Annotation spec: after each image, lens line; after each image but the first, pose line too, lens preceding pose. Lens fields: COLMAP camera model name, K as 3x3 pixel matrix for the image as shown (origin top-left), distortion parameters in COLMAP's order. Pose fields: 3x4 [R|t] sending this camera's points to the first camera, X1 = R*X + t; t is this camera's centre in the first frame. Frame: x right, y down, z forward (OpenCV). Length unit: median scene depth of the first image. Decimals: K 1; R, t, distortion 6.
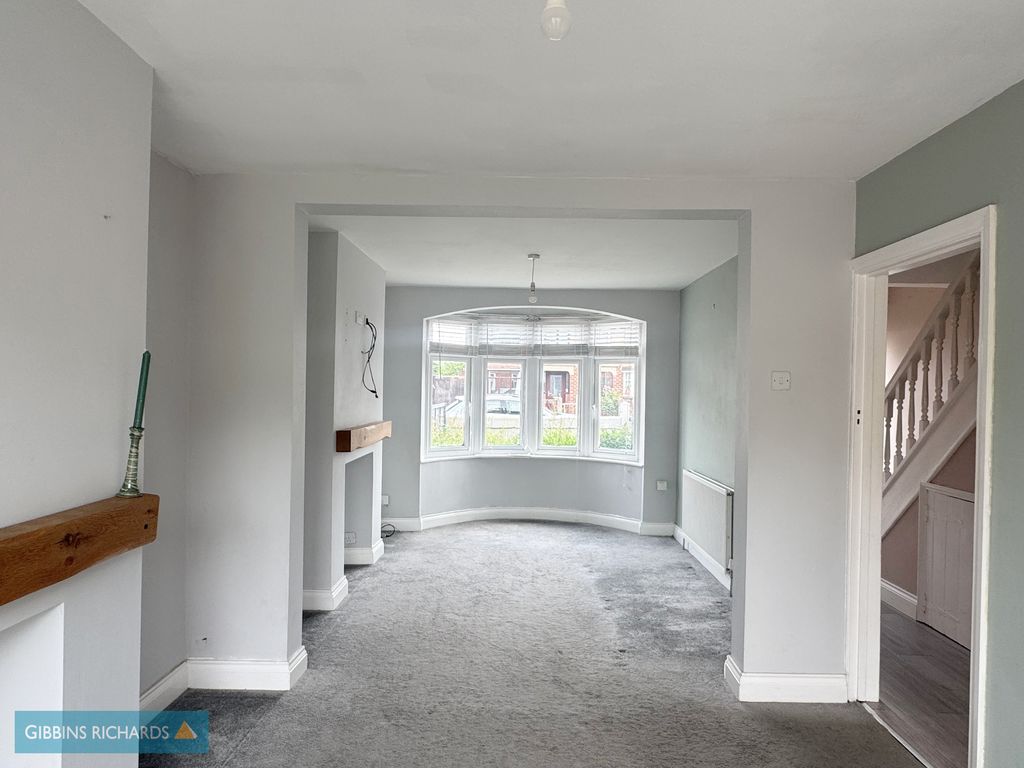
lens RADIAL K [[632.0, 0, 512.0], [0, 632.0, 384.0], [0, 0, 1]] dist [0.000882, -0.001683]
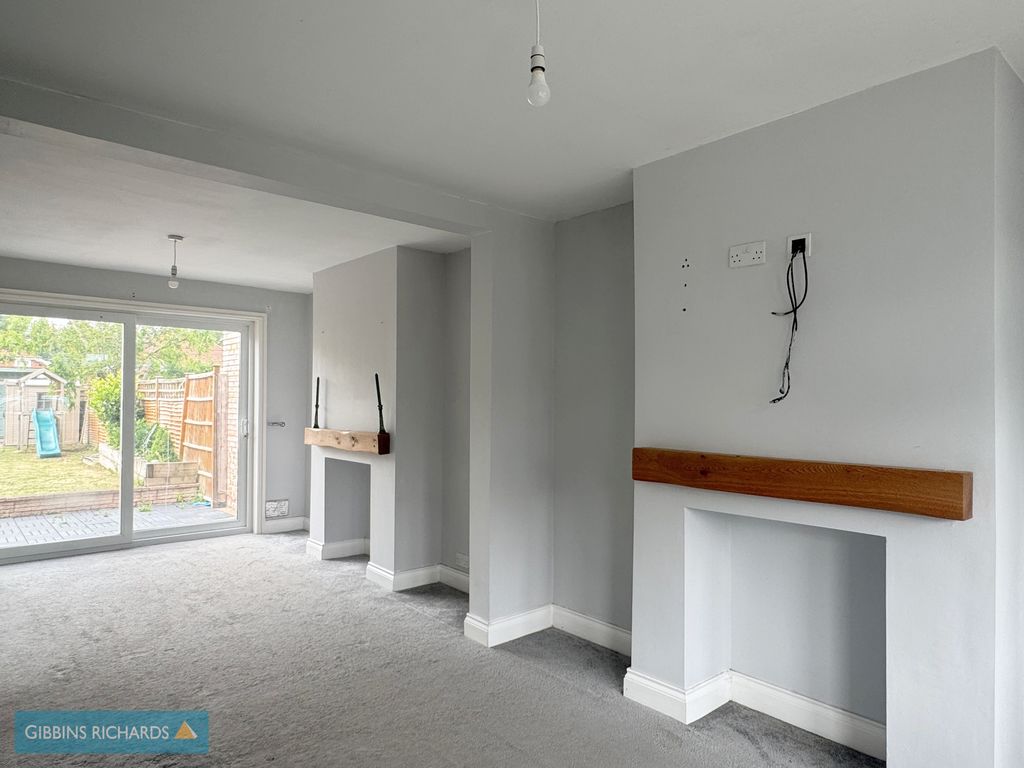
lens RADIAL K [[632.0, 0, 512.0], [0, 632.0, 384.0], [0, 0, 1]] dist [0.000882, -0.001683]
pose [[-0.748291, -0.033441, -0.662527, 0.178906], [-0.015192, 0.999331, -0.033282, 0.018638], [0.663196, -0.014839, -0.748298, 0.866650]]
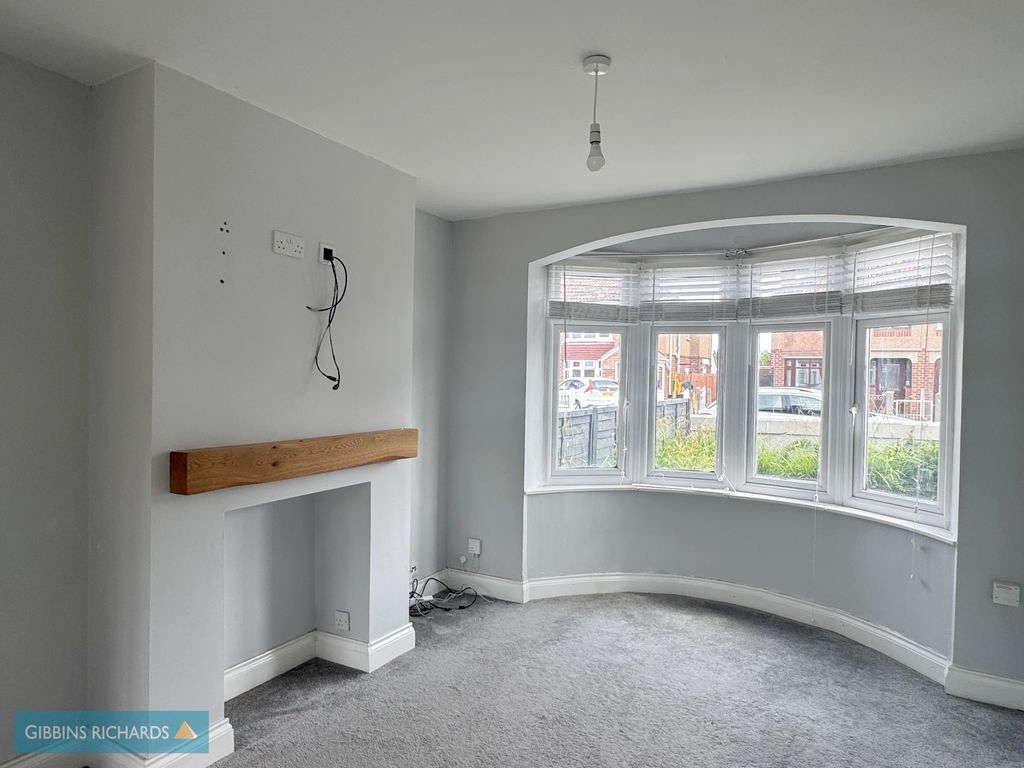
lens RADIAL K [[632.0, 0, 512.0], [0, 632.0, 384.0], [0, 0, 1]] dist [0.000882, -0.001683]
pose [[0.879666, 0.003842, -0.475577, 0.131579], [0.001549, 0.999939, 0.010943, 0.008101], [0.475590, -0.010363, 0.879606, 0.413092]]
